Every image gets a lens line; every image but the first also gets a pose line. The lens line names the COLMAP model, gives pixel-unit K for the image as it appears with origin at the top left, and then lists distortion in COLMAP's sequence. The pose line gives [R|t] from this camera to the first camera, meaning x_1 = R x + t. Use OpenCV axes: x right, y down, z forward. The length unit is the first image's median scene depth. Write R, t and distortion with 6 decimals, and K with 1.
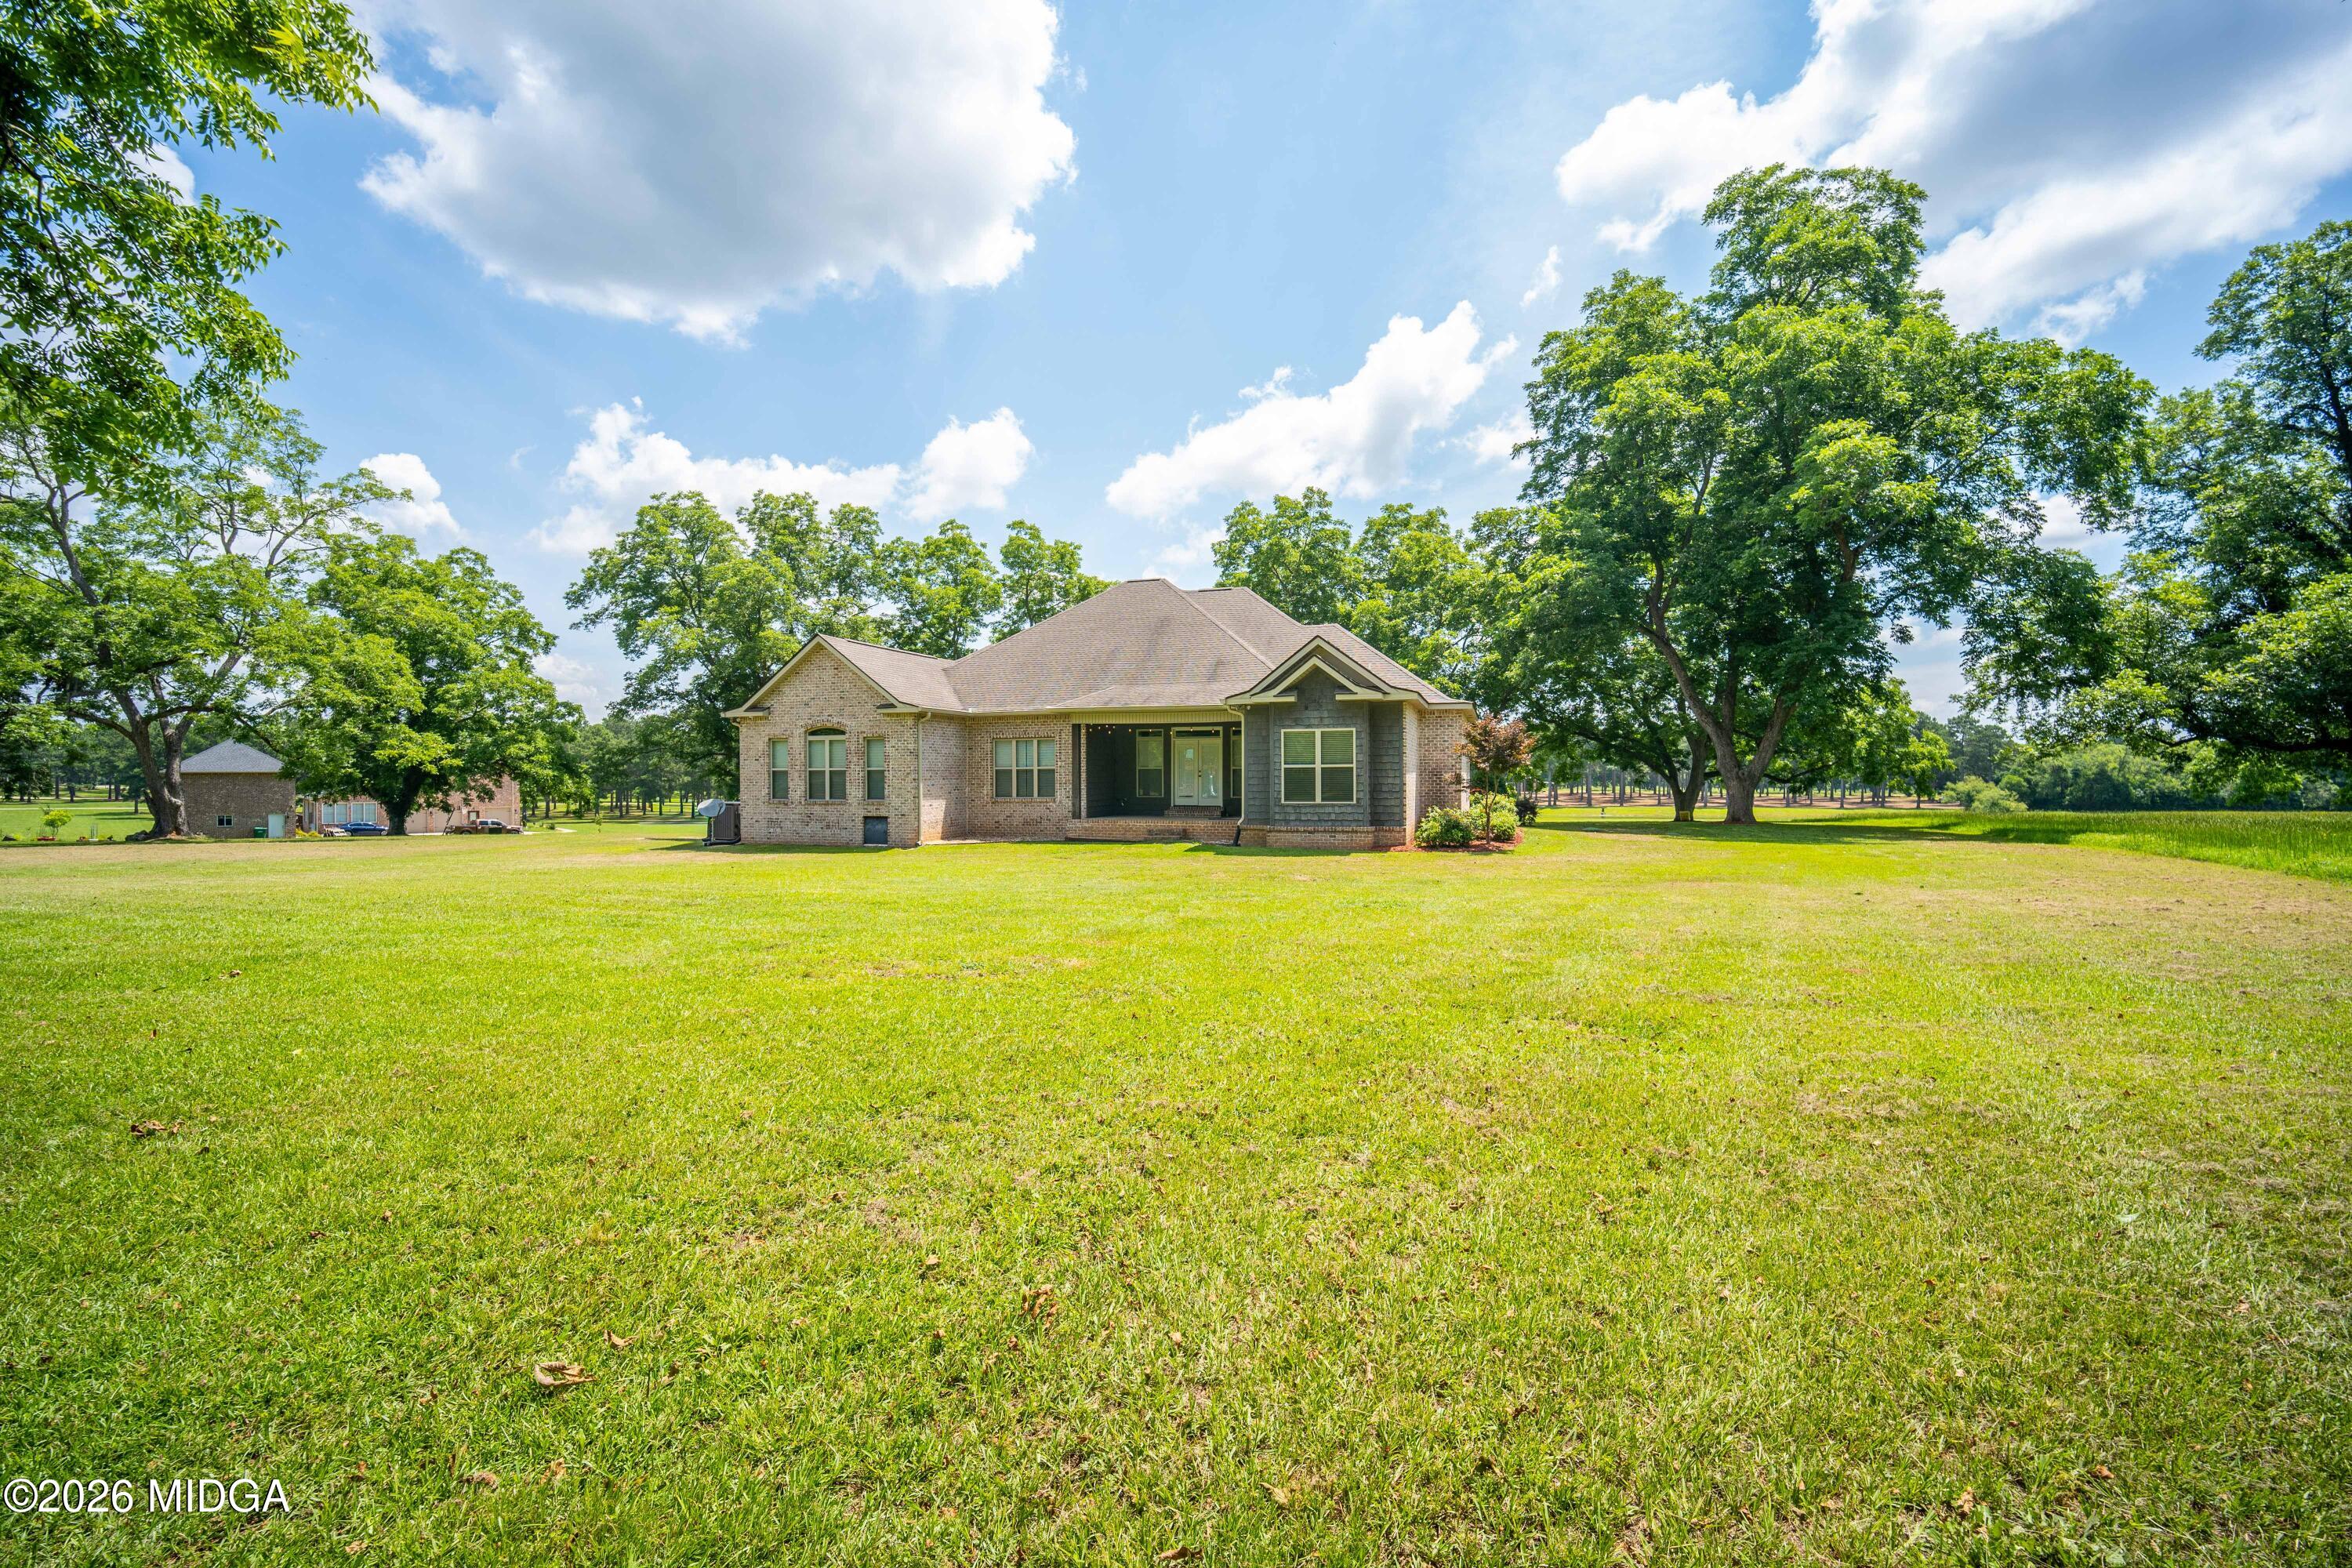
lens RADIAL K [[989.5, 0, 1175.1], [0, 989.5, 748.8], [0, 0, 1]] dist [-0.000077, 0.000073]
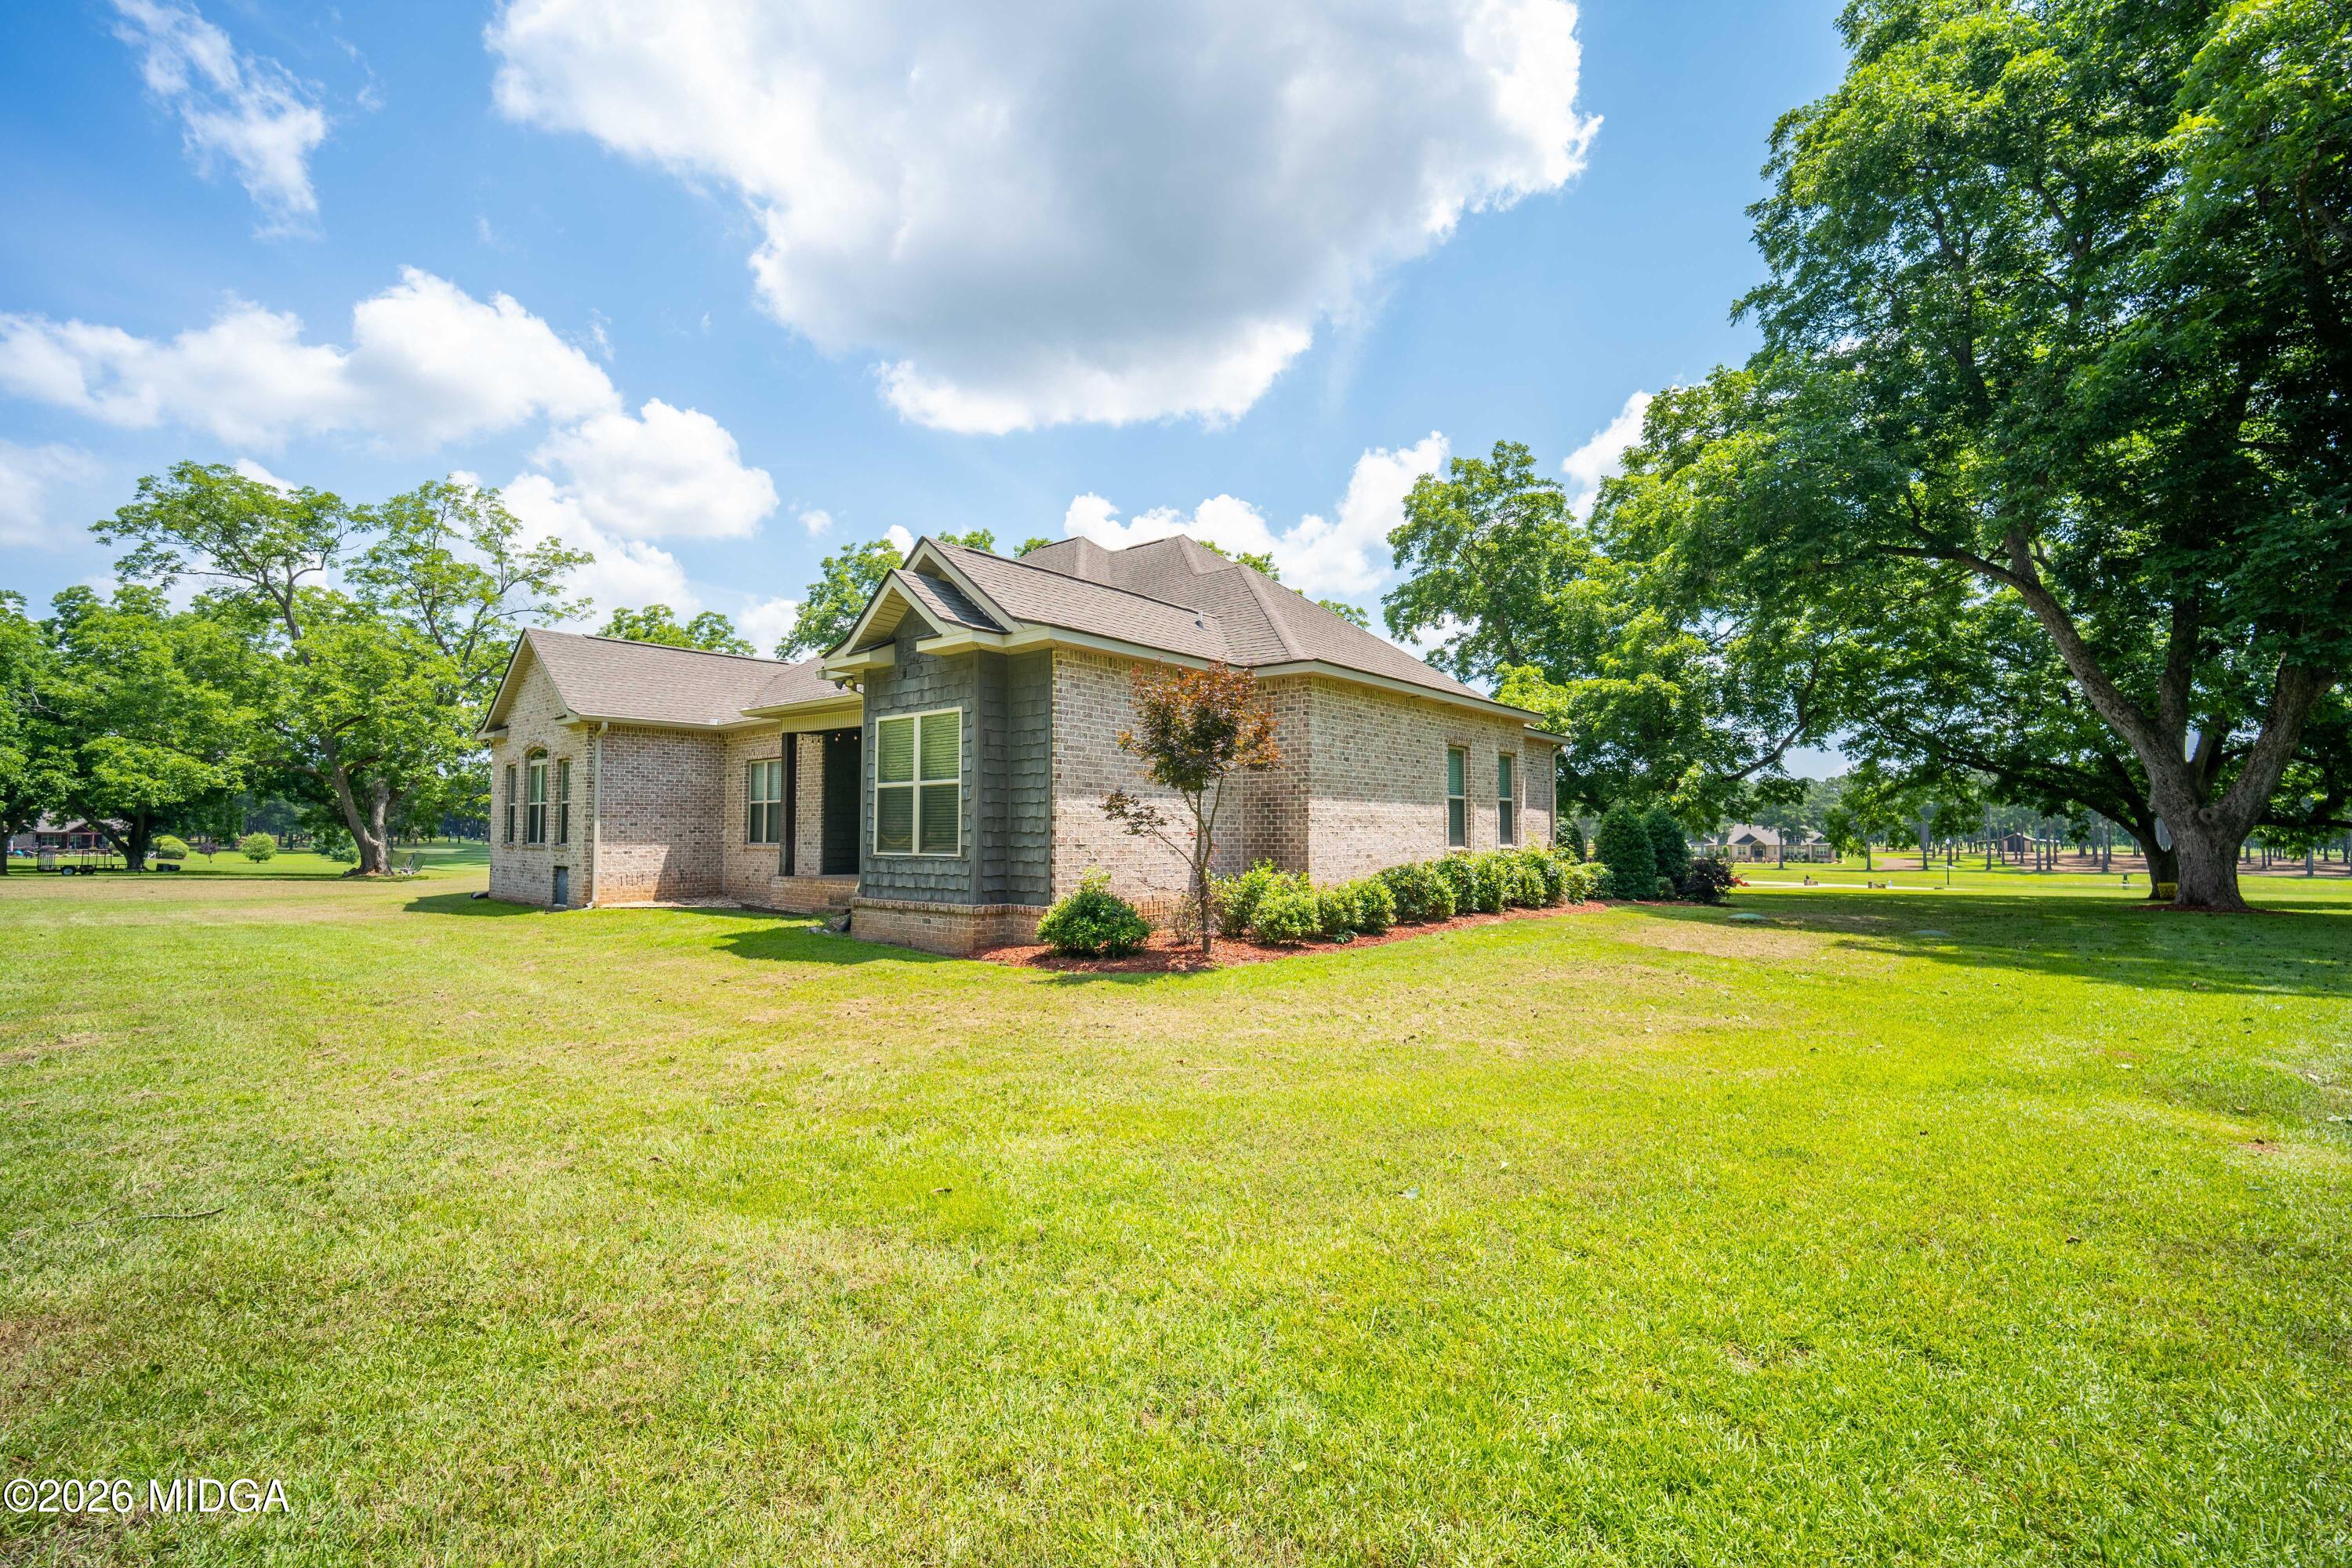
lens RADIAL K [[989.5, 0, 1175.1], [0, 989.5, 748.8], [0, 0, 1]] dist [-0.000077, 0.000073]
pose [[0.929791, -0.026457, -0.367136, 0.312523], [0.006601, 0.998452, -0.055234, 0.019422], [0.368029, 0.048932, 0.928526, 0.380045]]
